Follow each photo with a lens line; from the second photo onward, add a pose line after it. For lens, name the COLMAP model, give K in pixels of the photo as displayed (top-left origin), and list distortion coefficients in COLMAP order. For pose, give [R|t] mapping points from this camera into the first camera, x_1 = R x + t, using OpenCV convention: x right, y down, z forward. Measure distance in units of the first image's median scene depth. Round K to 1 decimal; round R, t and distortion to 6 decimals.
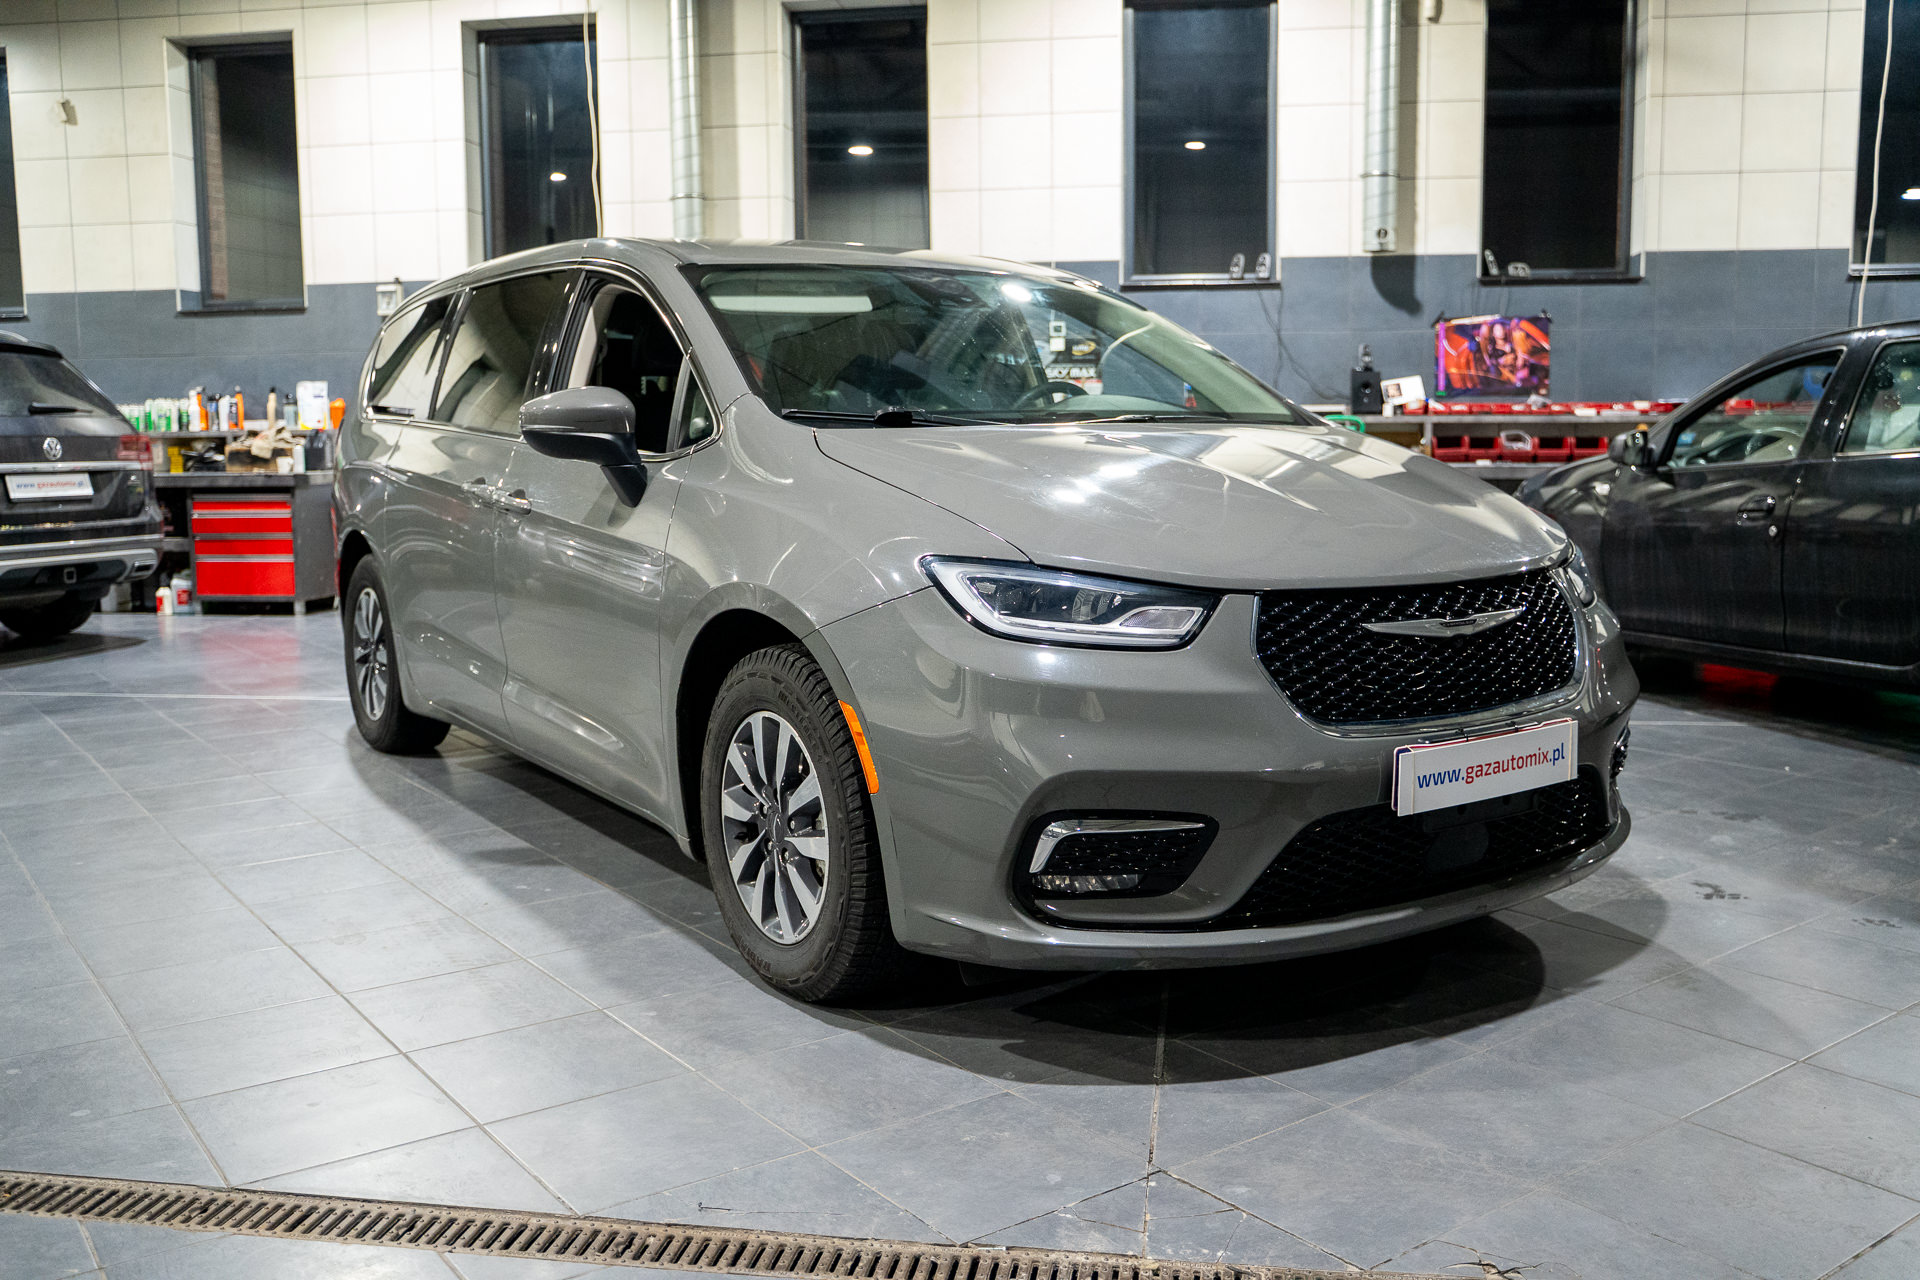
lens RADIAL K [[1666.7, 0, 967.7], [0, 1666.7, 647.1], [0, 0, 1]] dist [-0.069393, 0.028865]
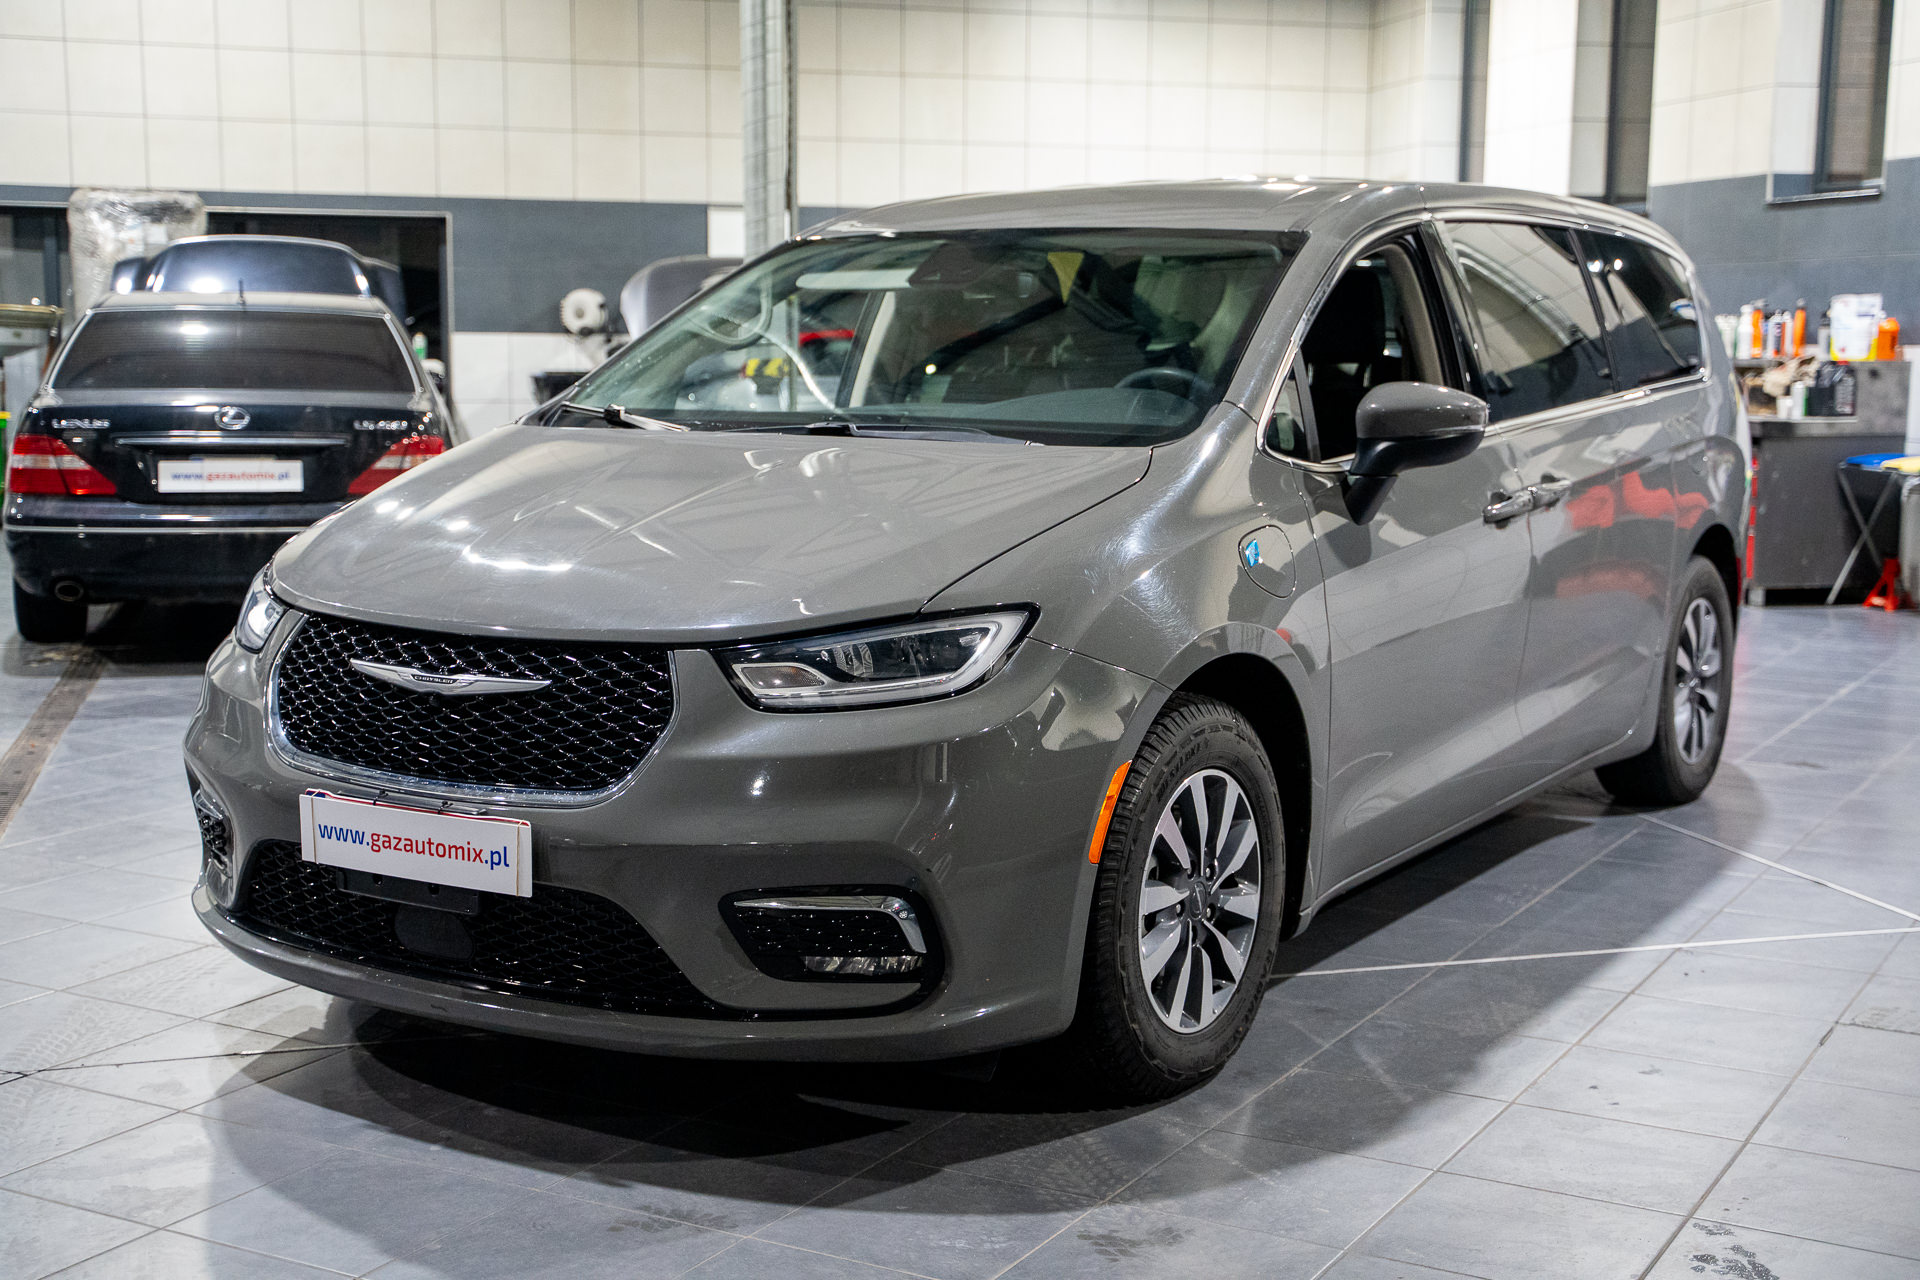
lens RADIAL K [[2402.8, 0, 956.1], [0, 2402.8, 642.4], [0, 0, 1]] dist [0.054738, 0.000000]
pose [[0.388602, 0.129793, -0.912218, 1.556117], [-0.125174, 0.988287, 0.087293, -0.178932], [0.912864, 0.080264, 0.400297, 0.726318]]
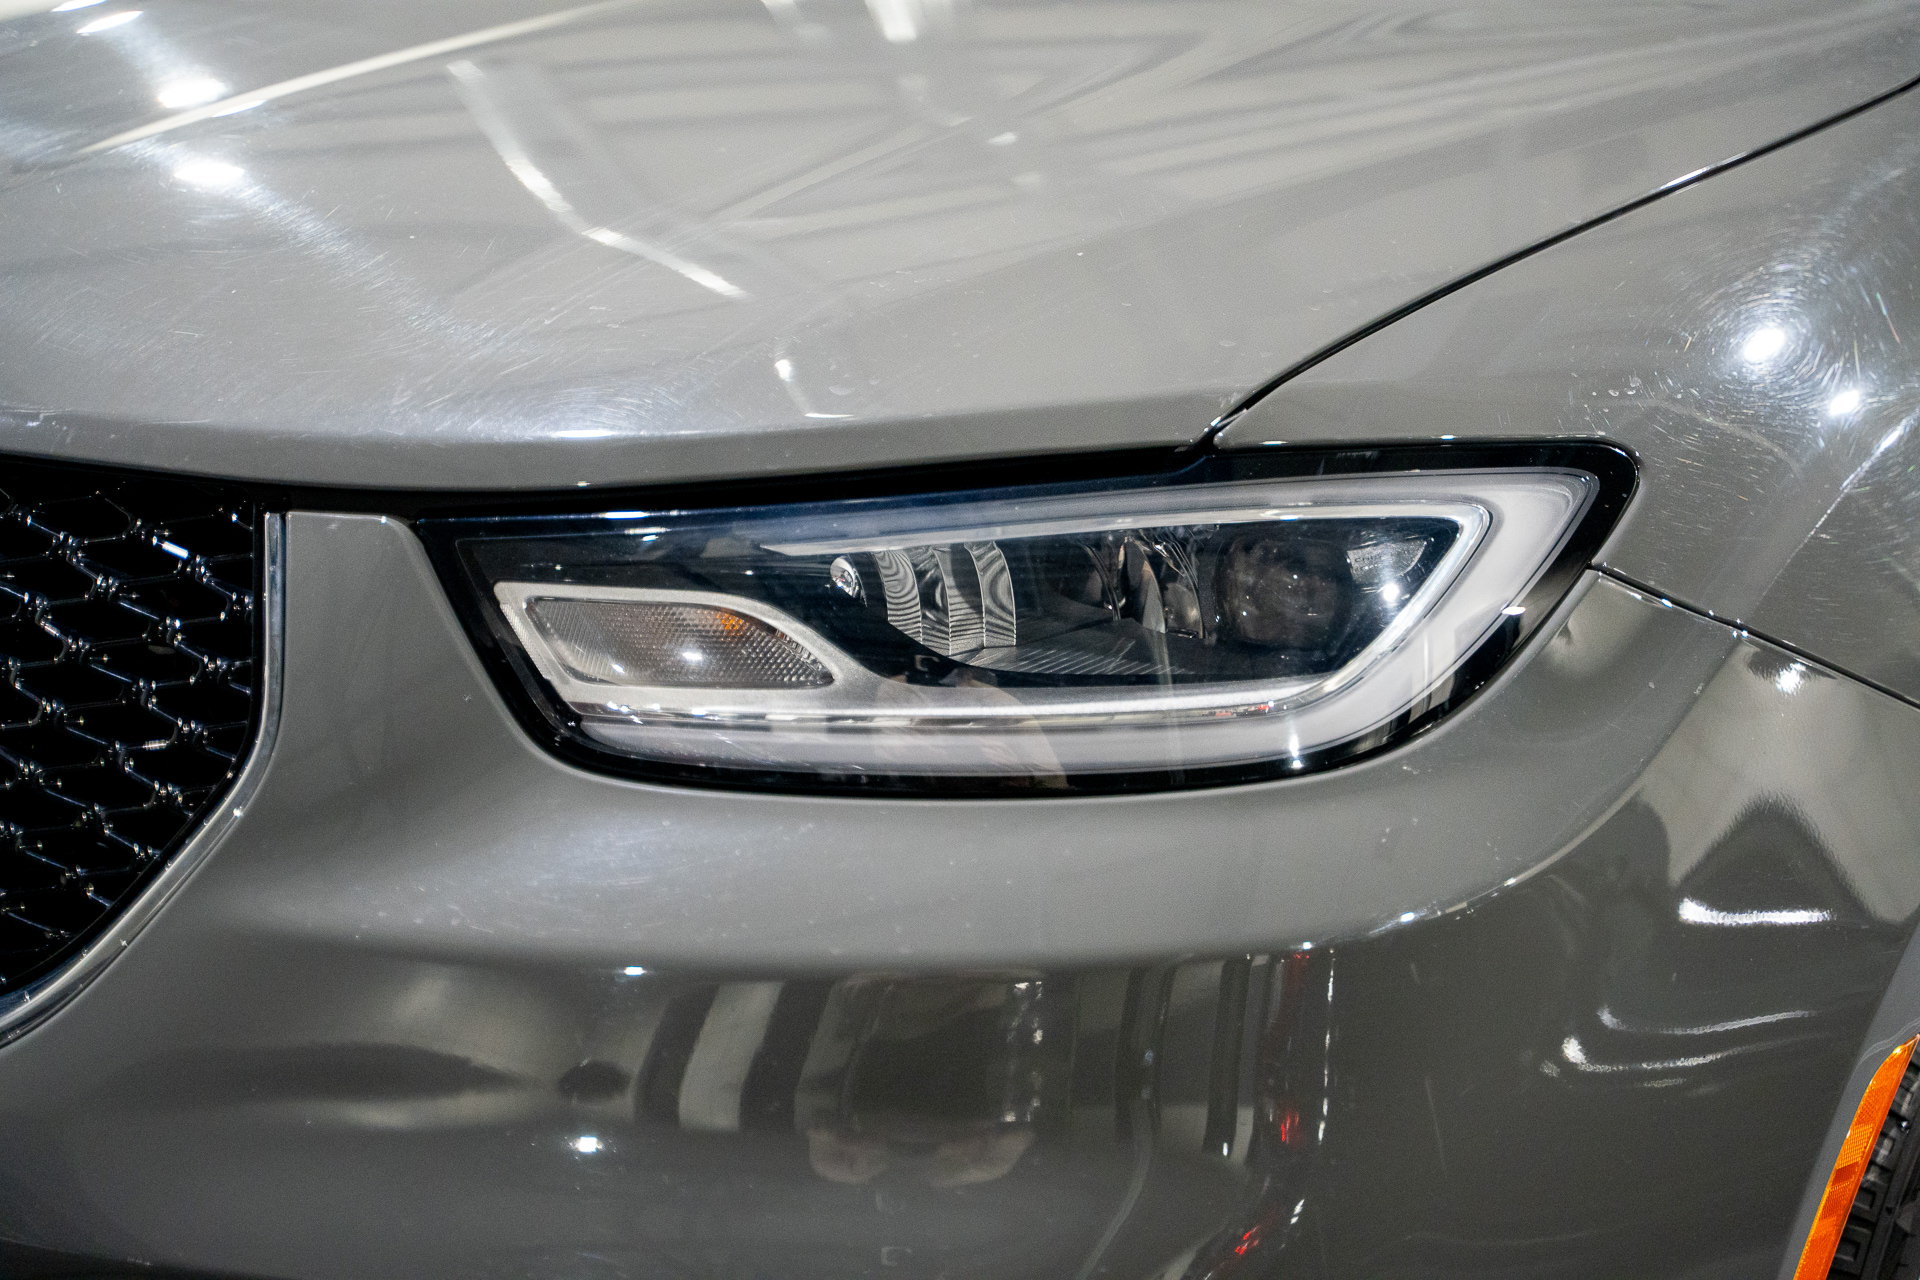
lens RADIAL K [[3120.1, 0, 958.4], [0, 3120.1, 647.8], [0, 0, 1]] dist [0.223228, 0.000000]
pose [[0.335276, 0.185893, -0.923598, 0.817834], [-0.197692, 0.972396, 0.123950, -0.103817], [0.921145, 0.141031, 0.362771, 1.016173]]
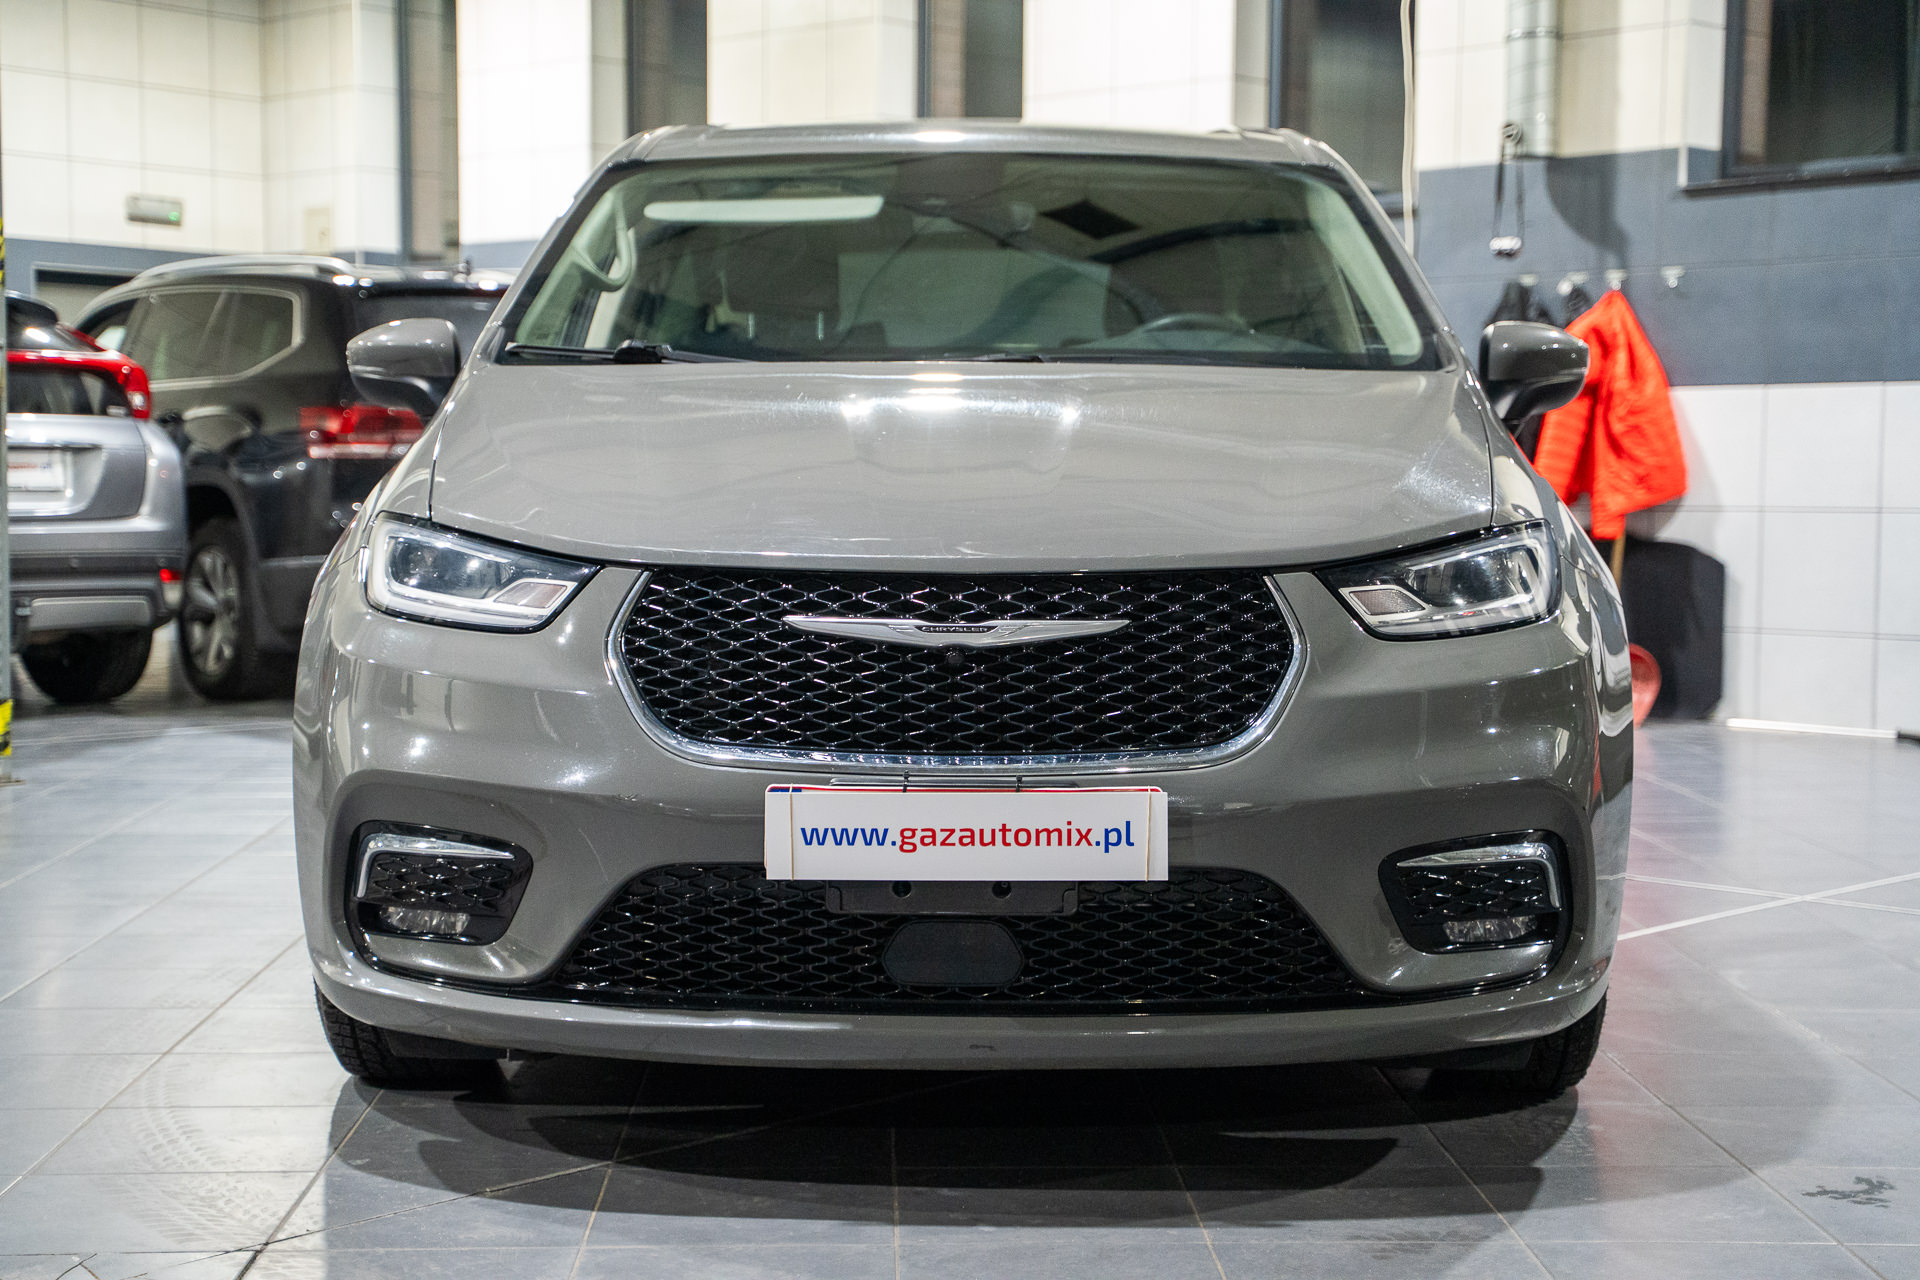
lens RADIAL K [[2915.6, 0, 953.6], [0, 2915.6, 656.8], [0, 0, 1]] dist [0.168266, 0.000000]
pose [[0.816946, 0.052159, -0.574351, 0.990596], [-0.085567, 0.995841, -0.031273, 0.035359], [0.570331, 0.074694, 0.818012, -0.009262]]
